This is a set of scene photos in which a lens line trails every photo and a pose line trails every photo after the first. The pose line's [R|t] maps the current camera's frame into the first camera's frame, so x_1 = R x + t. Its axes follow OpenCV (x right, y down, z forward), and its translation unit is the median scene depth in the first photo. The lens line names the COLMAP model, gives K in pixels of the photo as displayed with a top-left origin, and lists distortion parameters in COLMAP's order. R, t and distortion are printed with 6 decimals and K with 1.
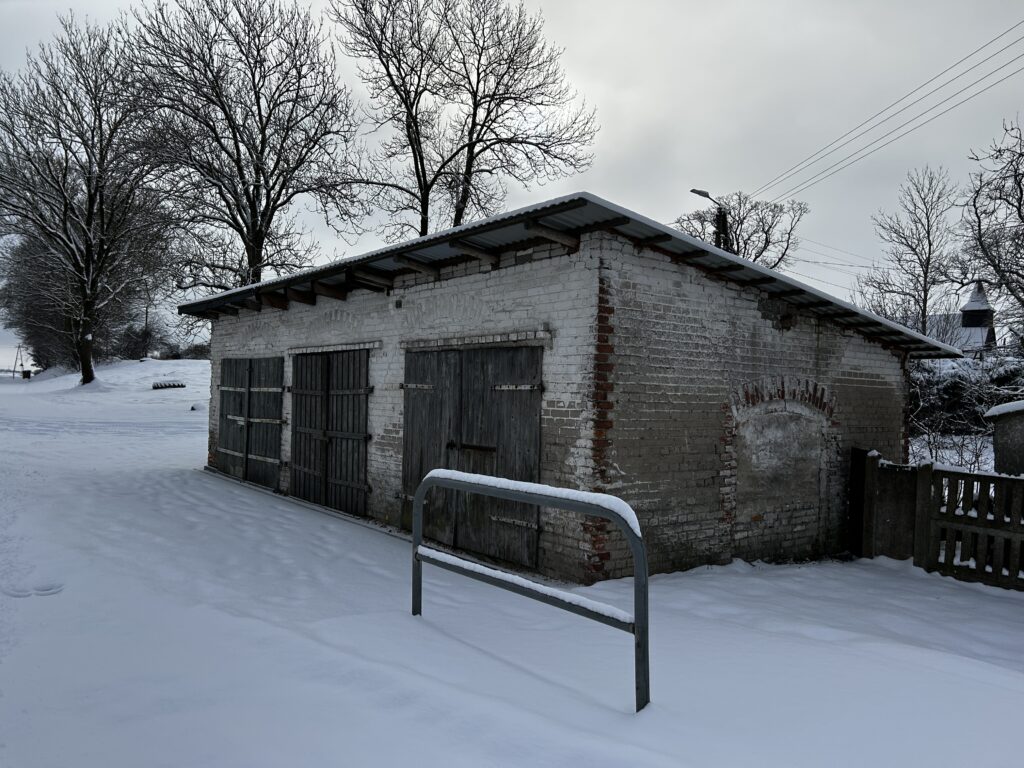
lens RADIAL K [[768.5, 0, 510.2], [0, 768.5, 386.0], [0, 0, 1]] dist [0.049462, -0.054522]
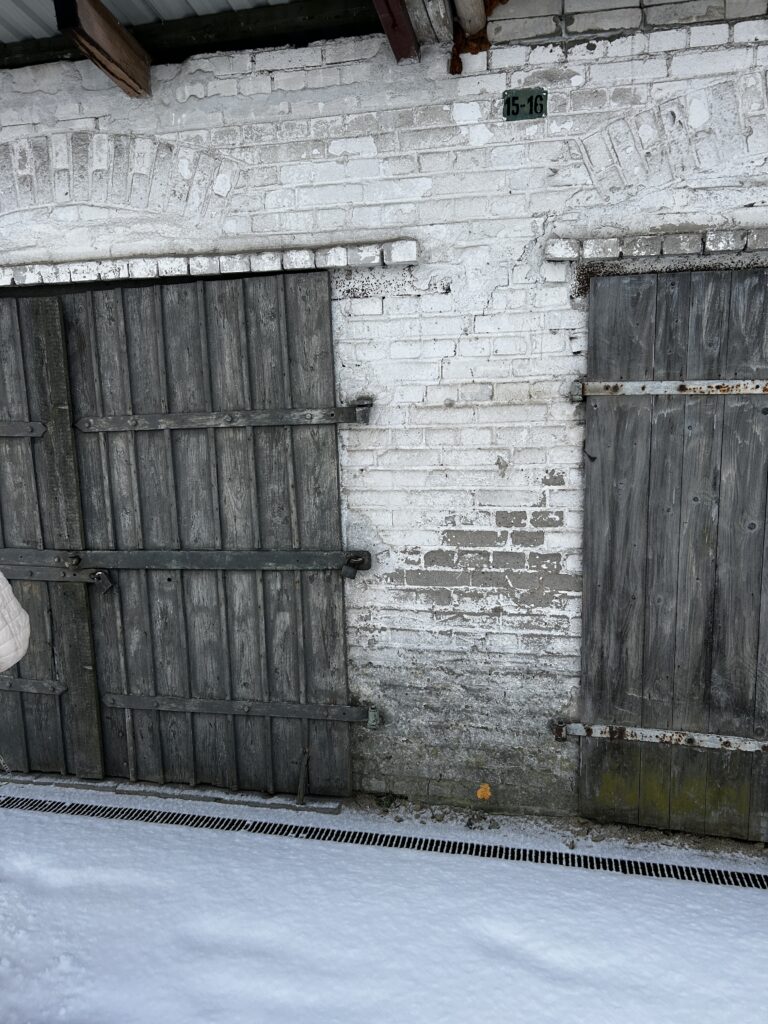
lens RADIAL K [[768.5, 0, 384.5], [0, 768.5, 512.0], [0, 0, 1]] dist [0.049462, -0.054522]
pose [[0.767518, -0.136724, 0.626277, -0.383210], [0.031564, 0.983865, 0.176108, -0.008554], [-0.640250, -0.115398, 0.759449, 0.783660]]
